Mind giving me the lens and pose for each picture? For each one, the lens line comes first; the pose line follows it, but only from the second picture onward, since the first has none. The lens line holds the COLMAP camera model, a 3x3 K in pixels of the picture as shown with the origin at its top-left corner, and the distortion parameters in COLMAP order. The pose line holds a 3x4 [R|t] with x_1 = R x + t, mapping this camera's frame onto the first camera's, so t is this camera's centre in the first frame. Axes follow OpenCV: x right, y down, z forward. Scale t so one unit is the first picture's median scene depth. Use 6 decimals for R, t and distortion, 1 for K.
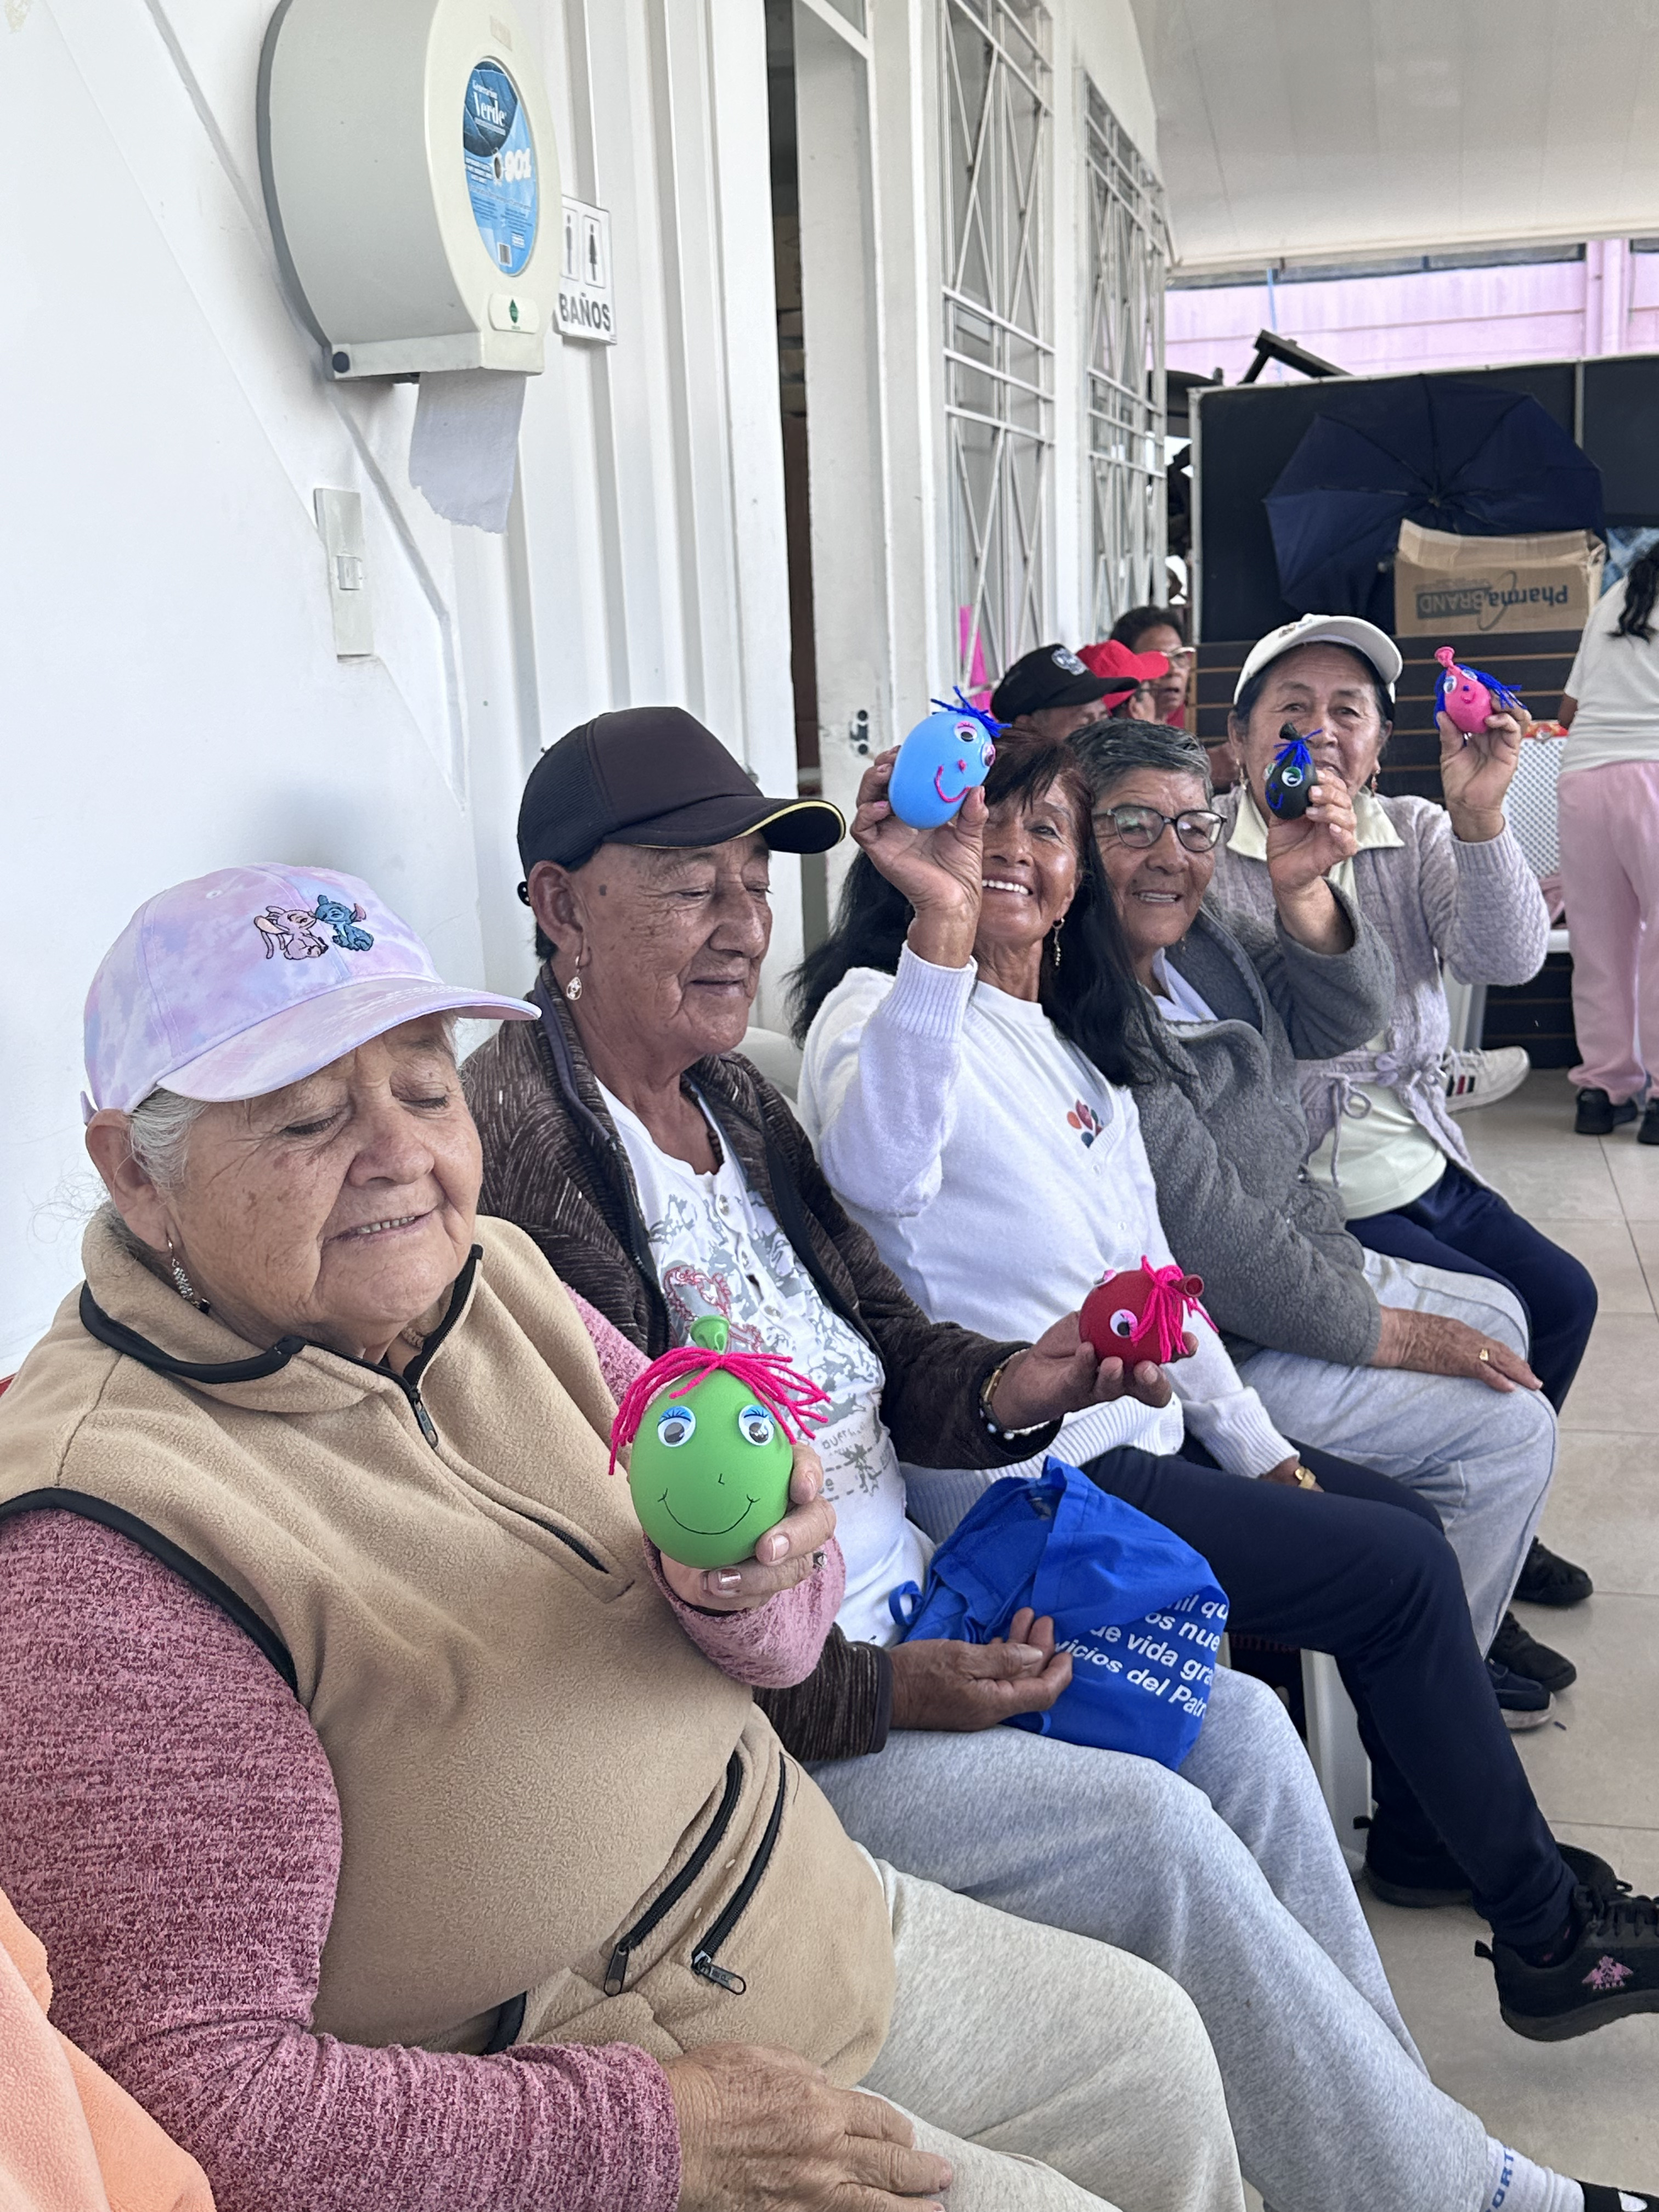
lens RADIAL K [[2388.0, 0, 832.3], [0, 2388.0, 1097.7], [0, 0, 1]] dist [0.054913, 0.000000]
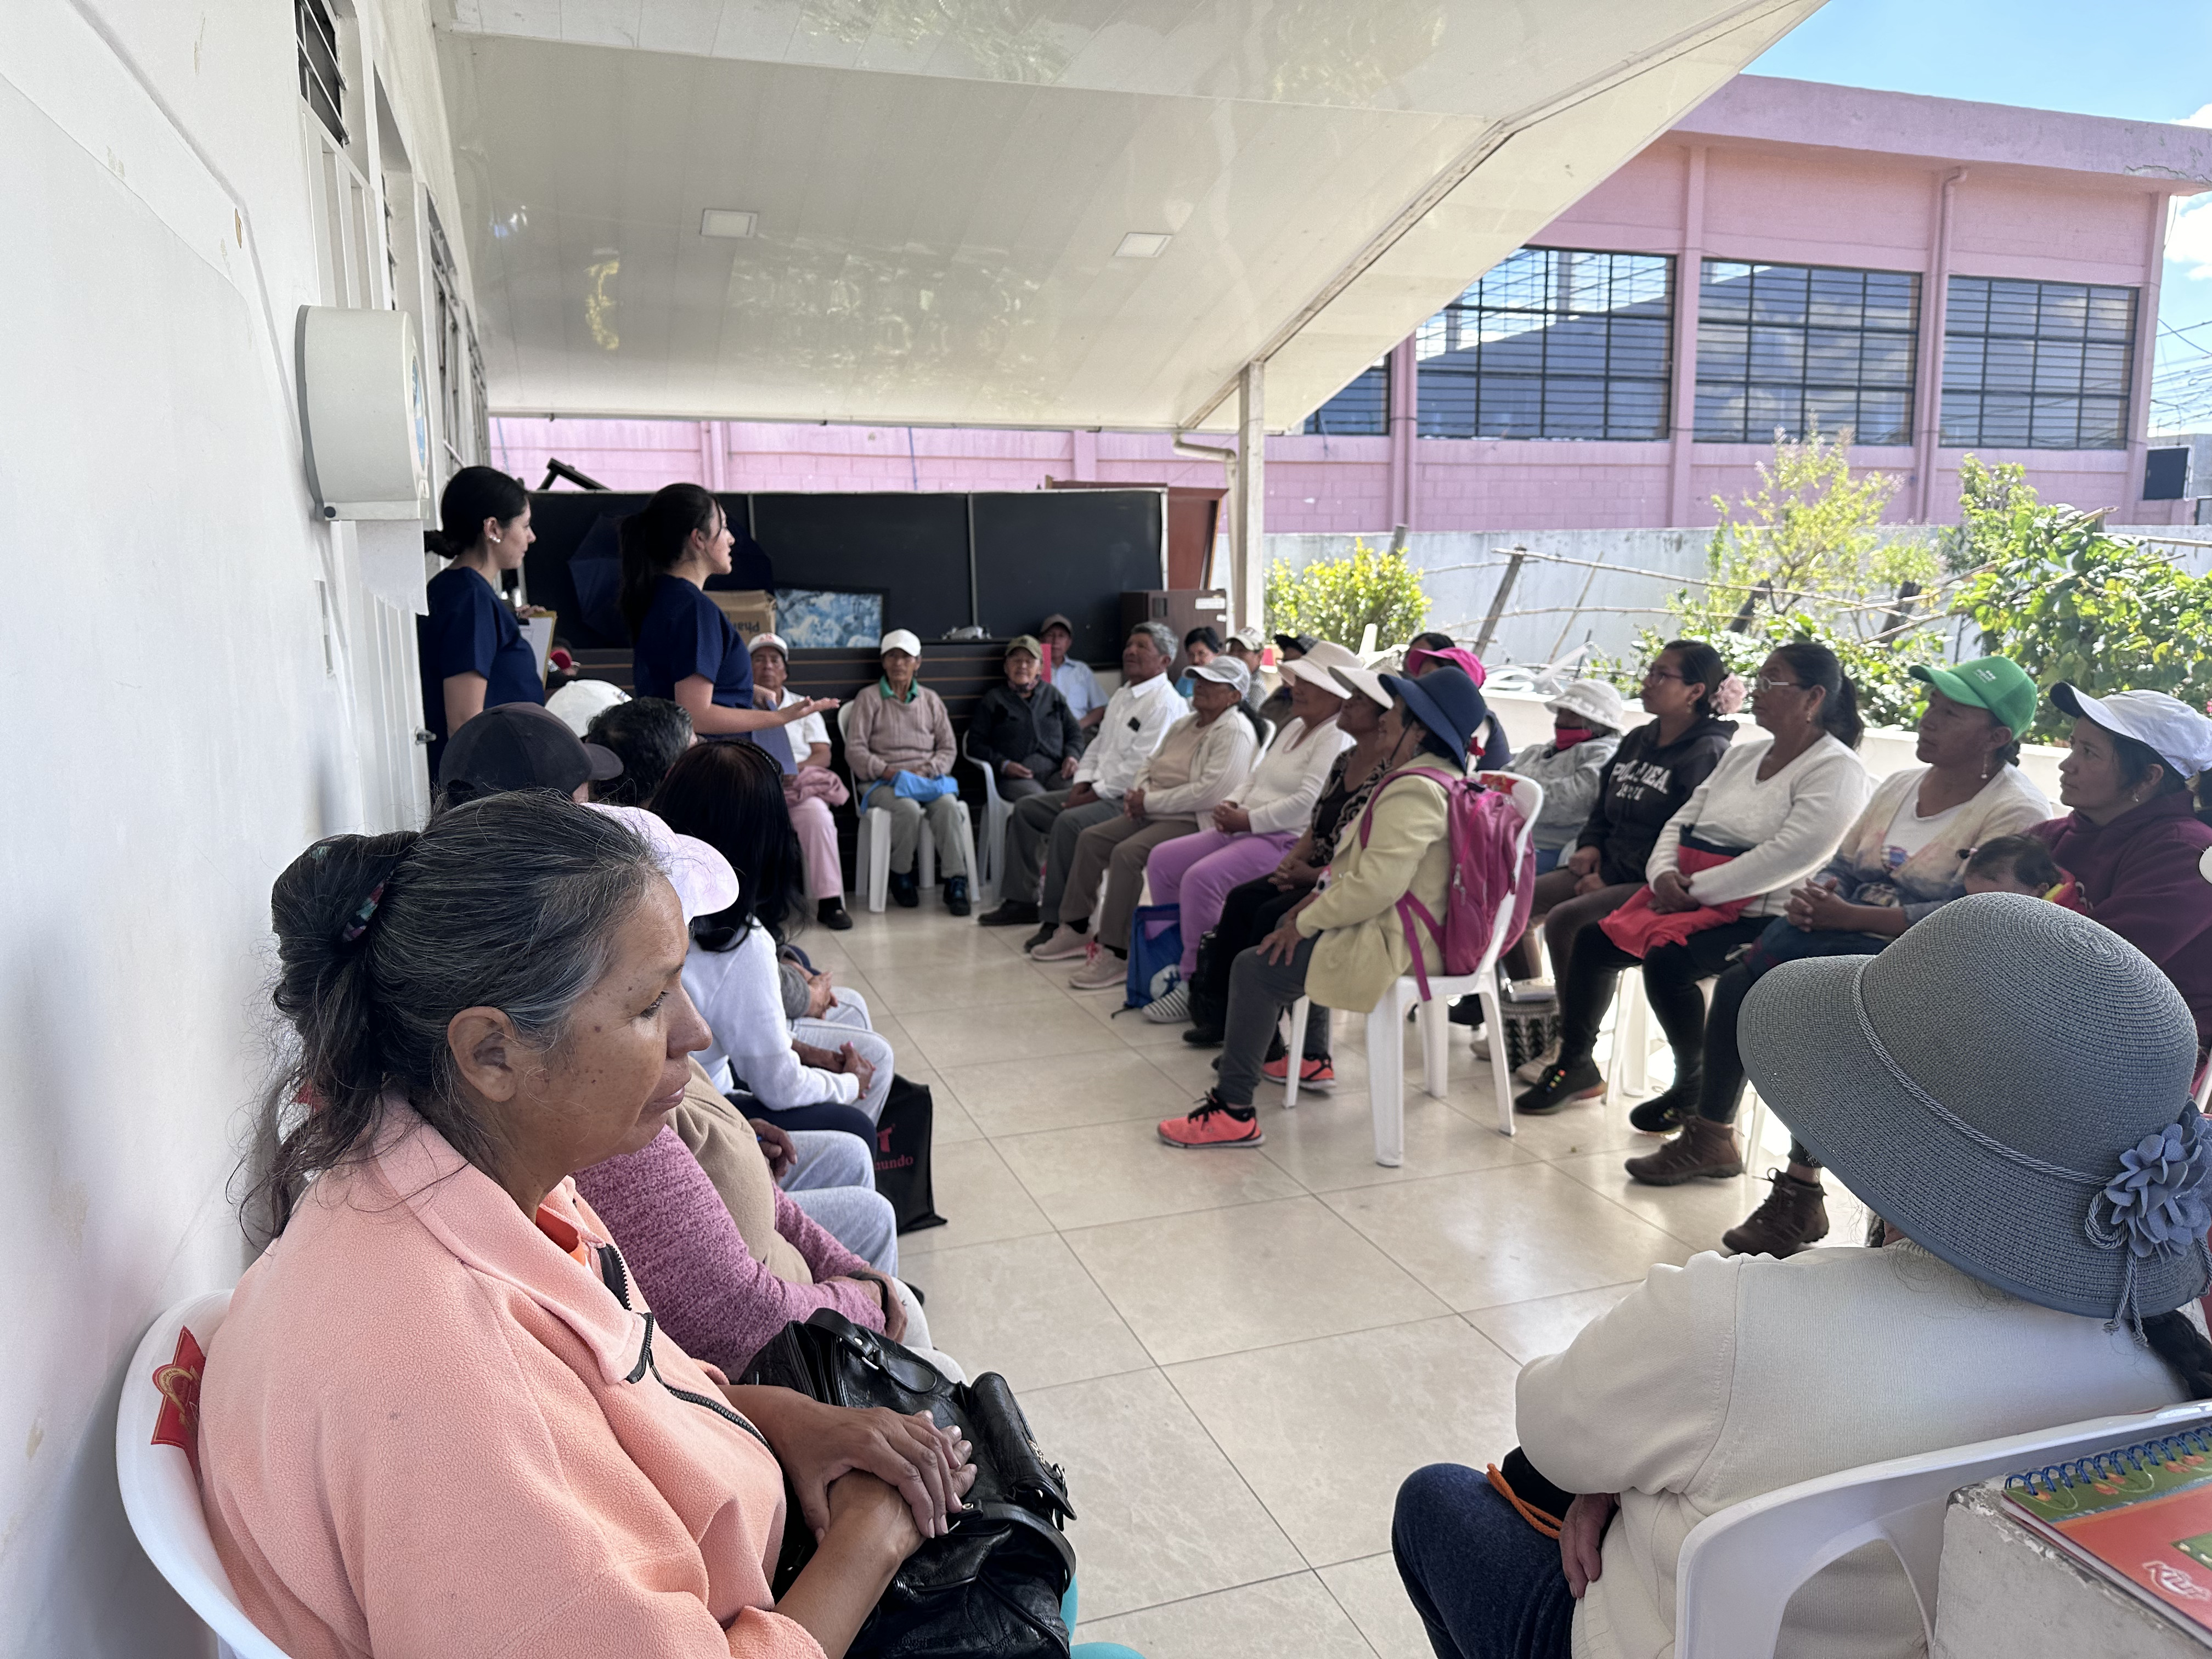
lens RADIAL K [[1563.7, 0, 1106.6], [0, 1563.7, 838.9], [0, 0, 1]] dist [0.028682, -0.037088]
pose [[0.845832, -0.048483, 0.531242, -0.084140], [0.082598, 0.995754, -0.040635, 0.007458], [-0.527016, 0.078250, 0.846245, -0.065786]]
